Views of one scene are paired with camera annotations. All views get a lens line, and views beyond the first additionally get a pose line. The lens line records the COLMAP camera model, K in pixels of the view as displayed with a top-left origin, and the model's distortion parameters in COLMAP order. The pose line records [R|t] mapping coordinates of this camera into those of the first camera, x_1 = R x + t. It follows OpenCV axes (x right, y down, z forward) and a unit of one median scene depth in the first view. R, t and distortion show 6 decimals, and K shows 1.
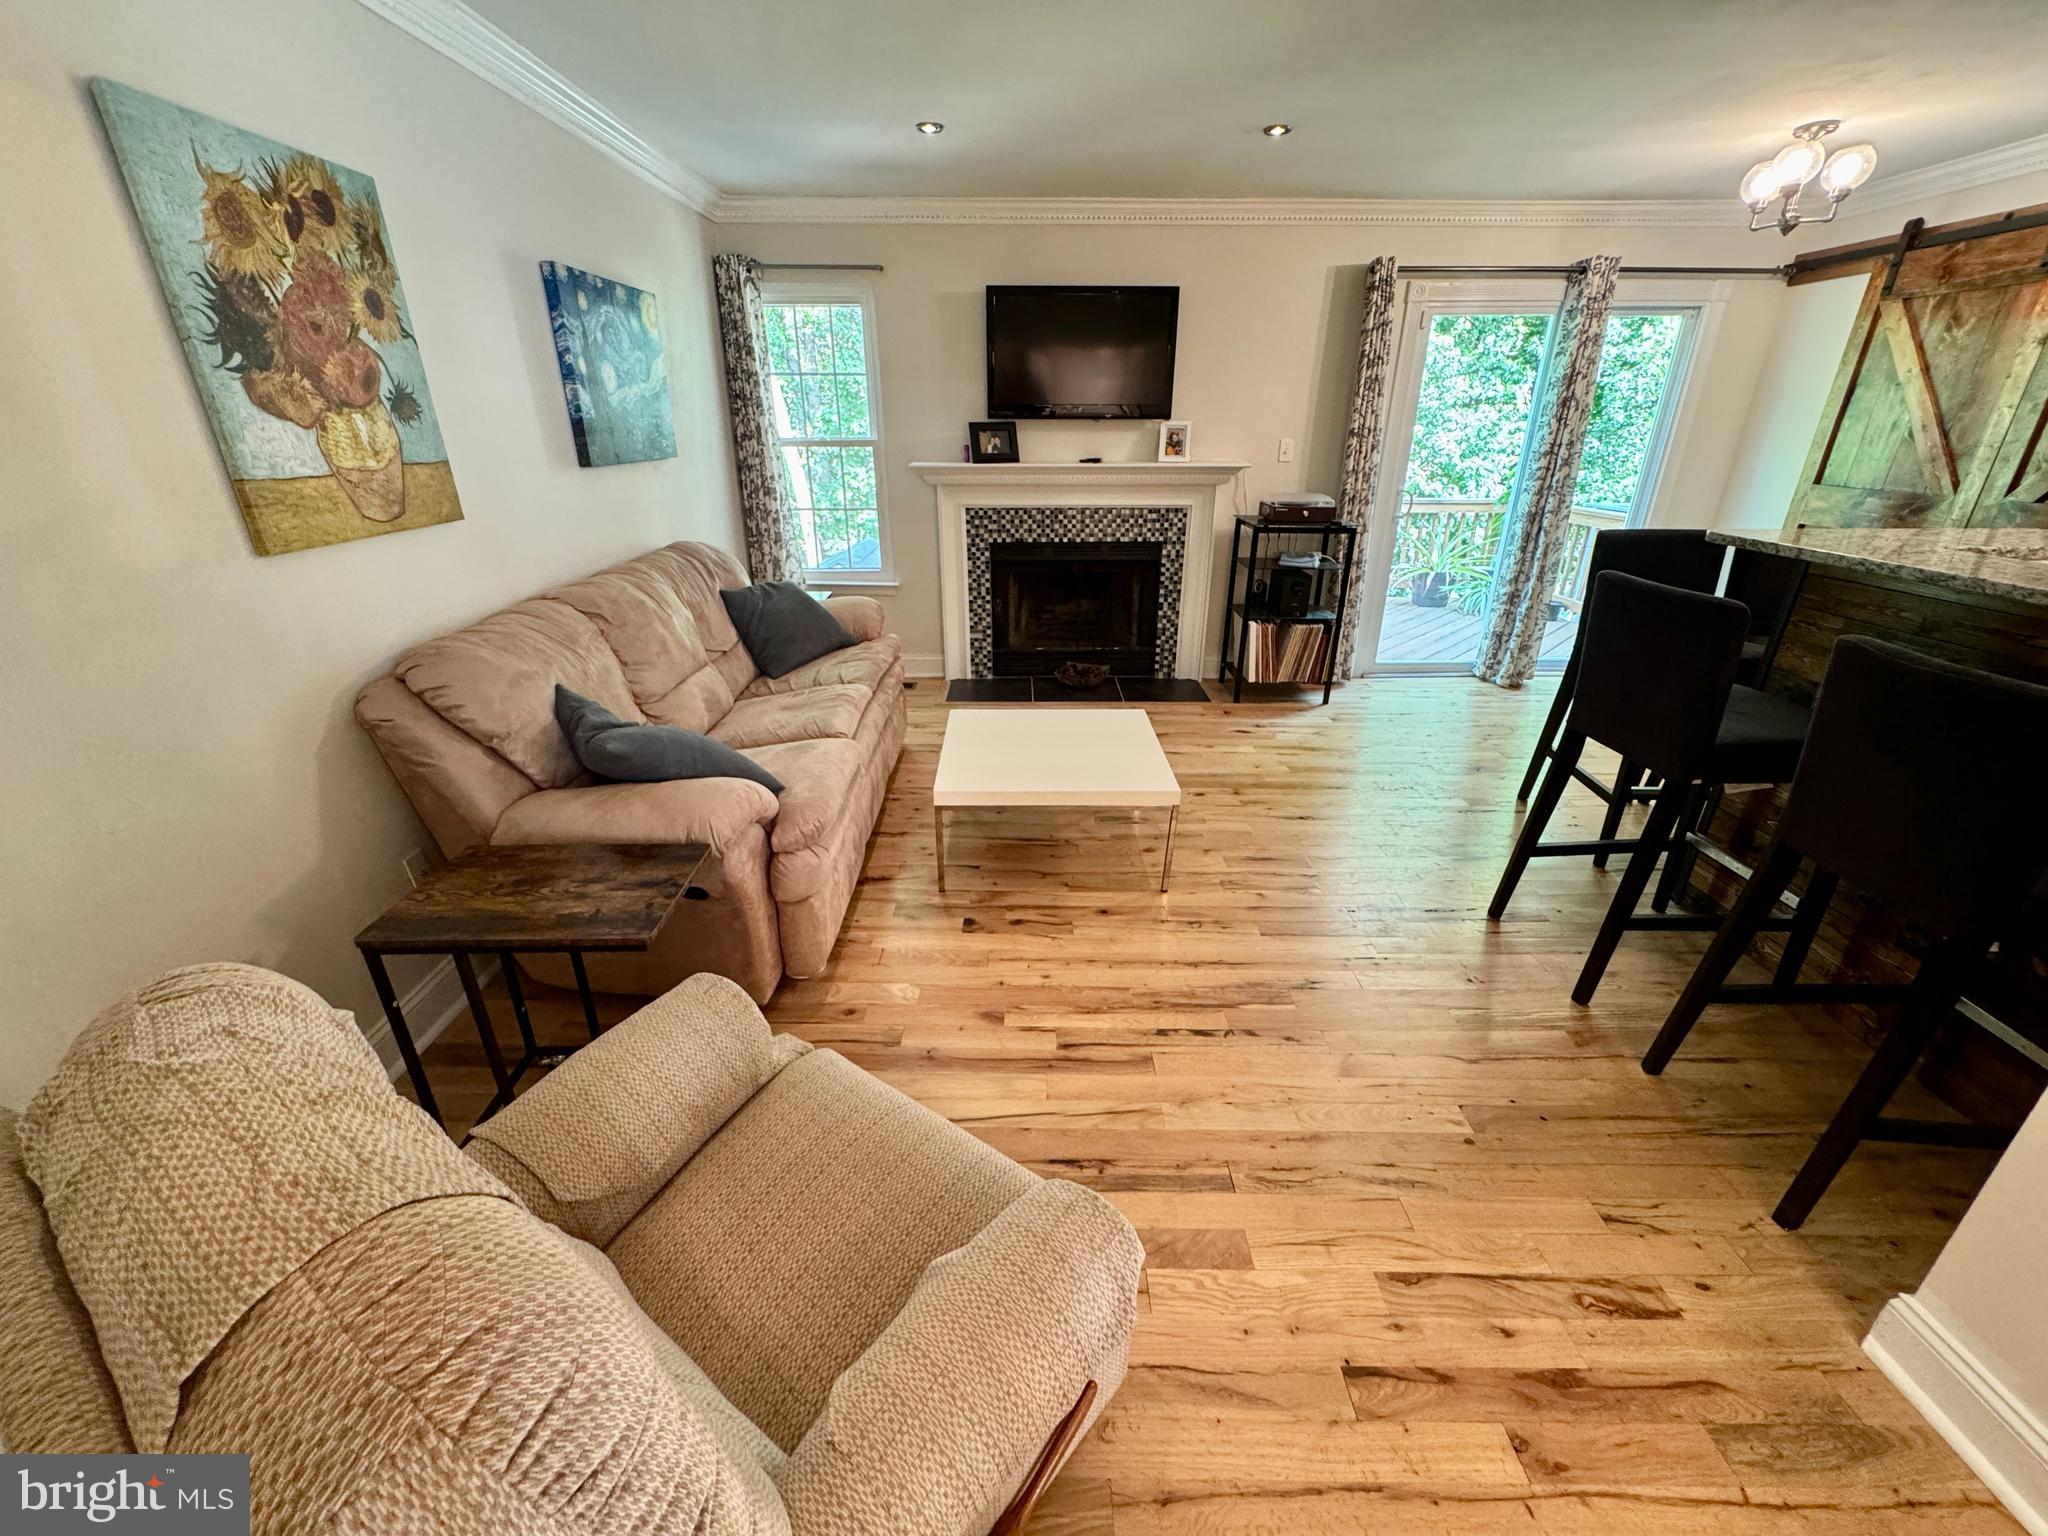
lens RADIAL K [[816.7, 0, 1024.4], [0, 816.7, 764.9], [0, 0, 1]] dist [-0.002207, 0.000087]
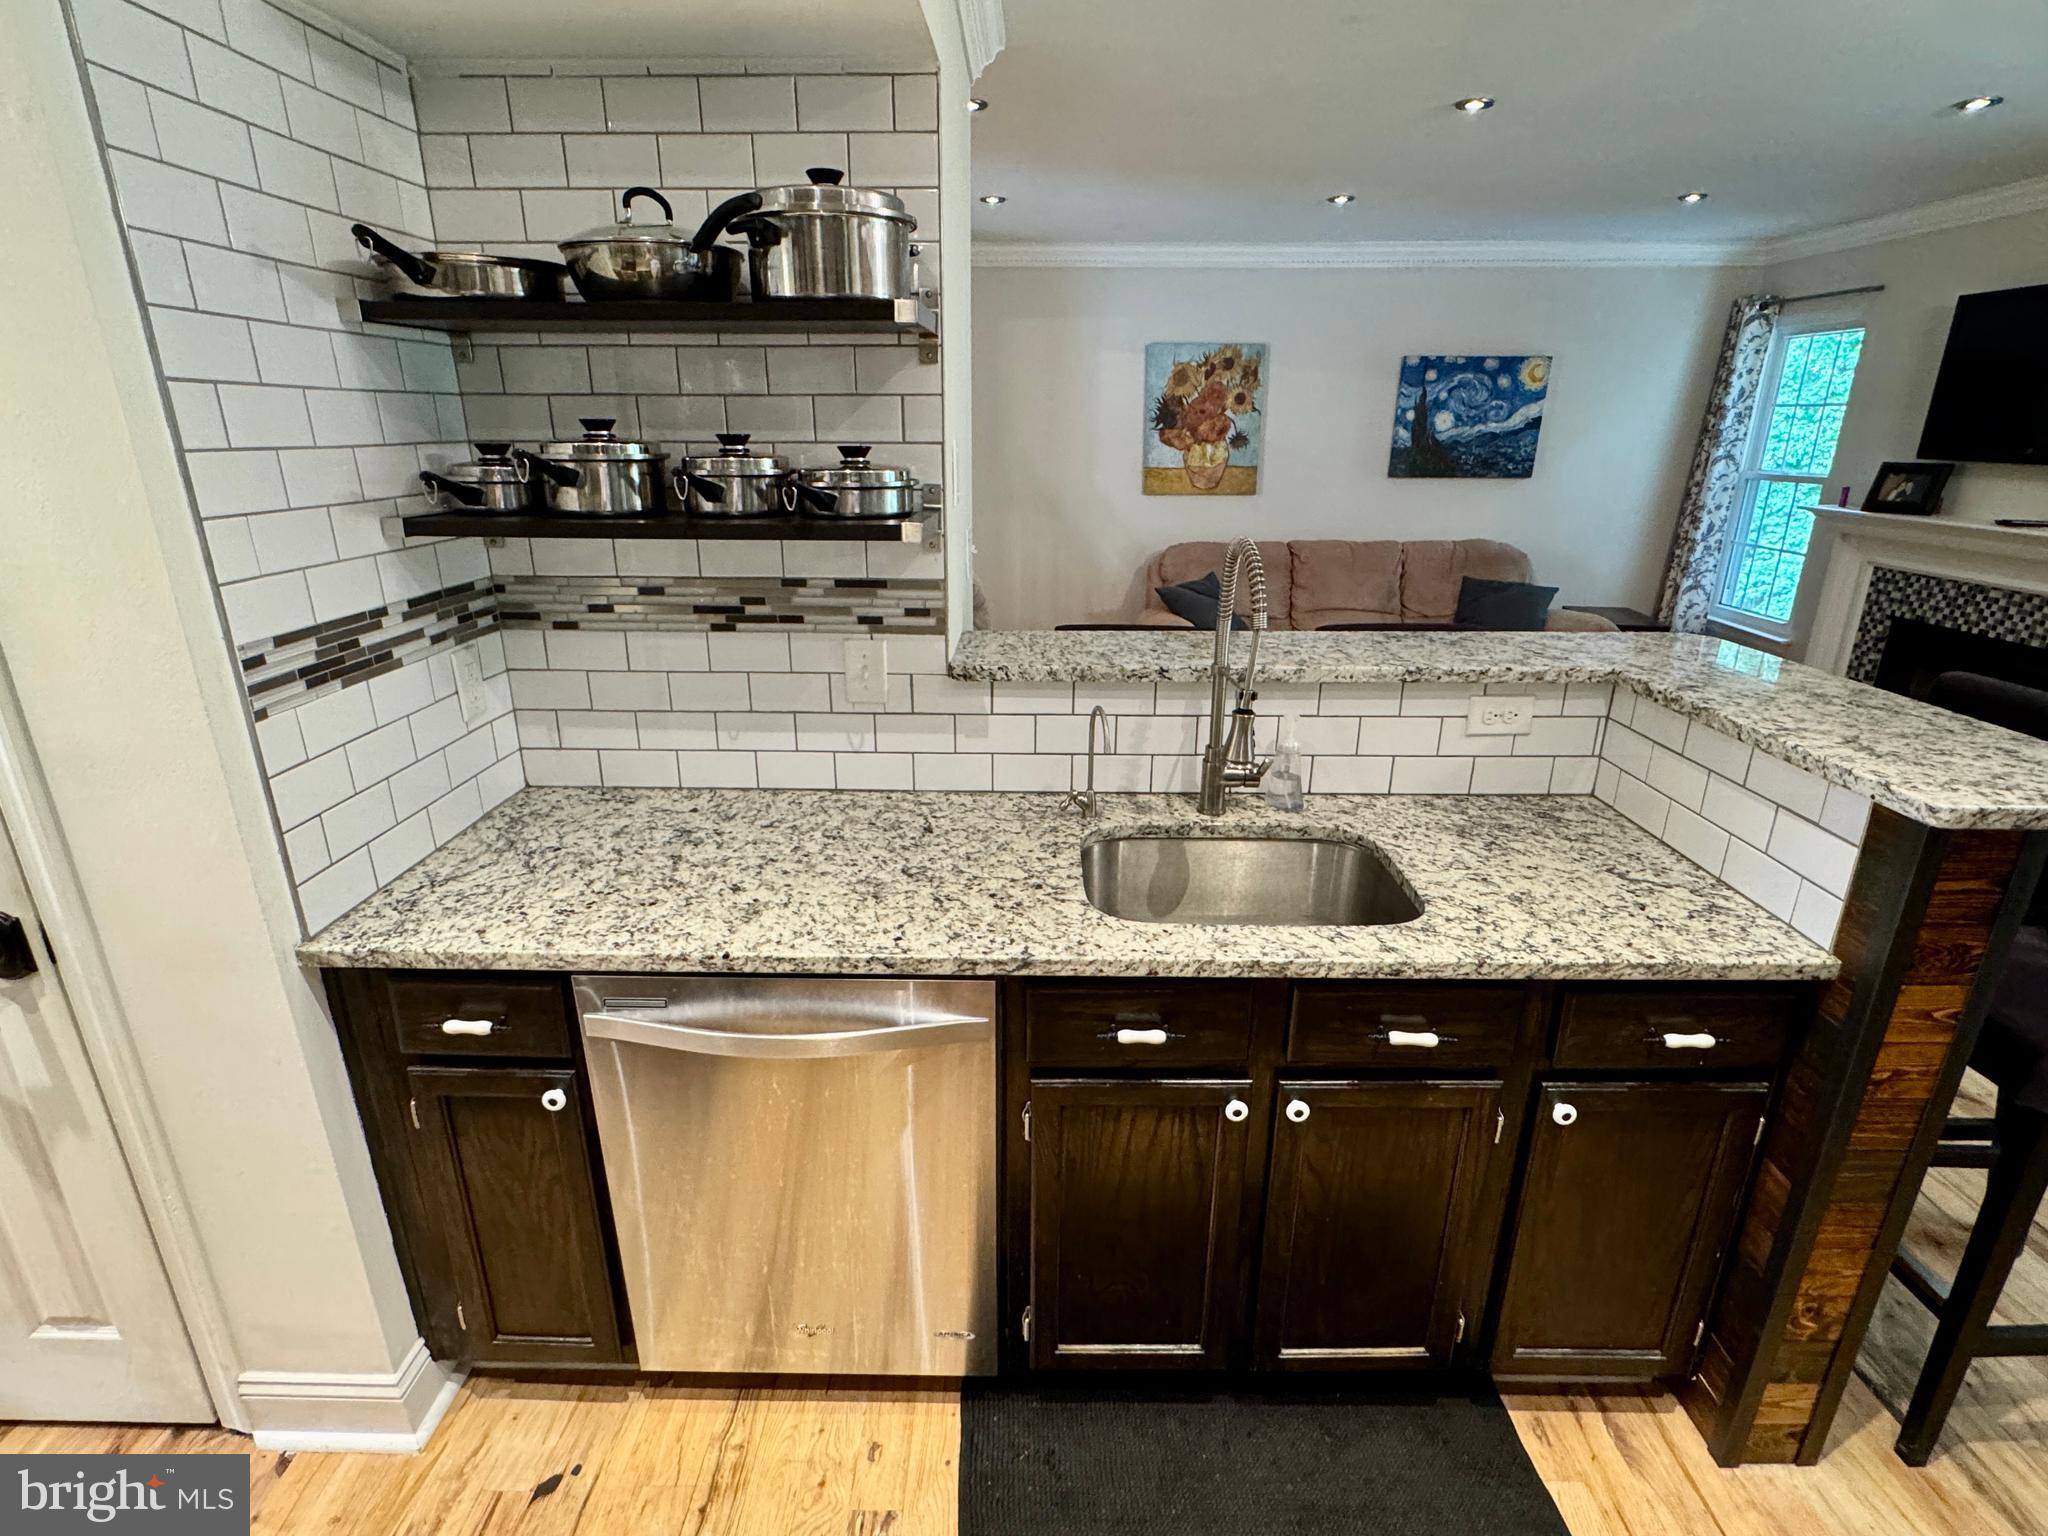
lens RADIAL K [[996.2, 0, 1023.5], [0, 996.2, 761.8], [0, 0, 1]] dist [0.002805, -0.000336]
pose [[-0.010175, 0.323940, -0.946023, 2.091232], [-0.396052, 0.867396, 0.301276, -0.266014], [0.918172, 0.377740, 0.119471, 0.461134]]
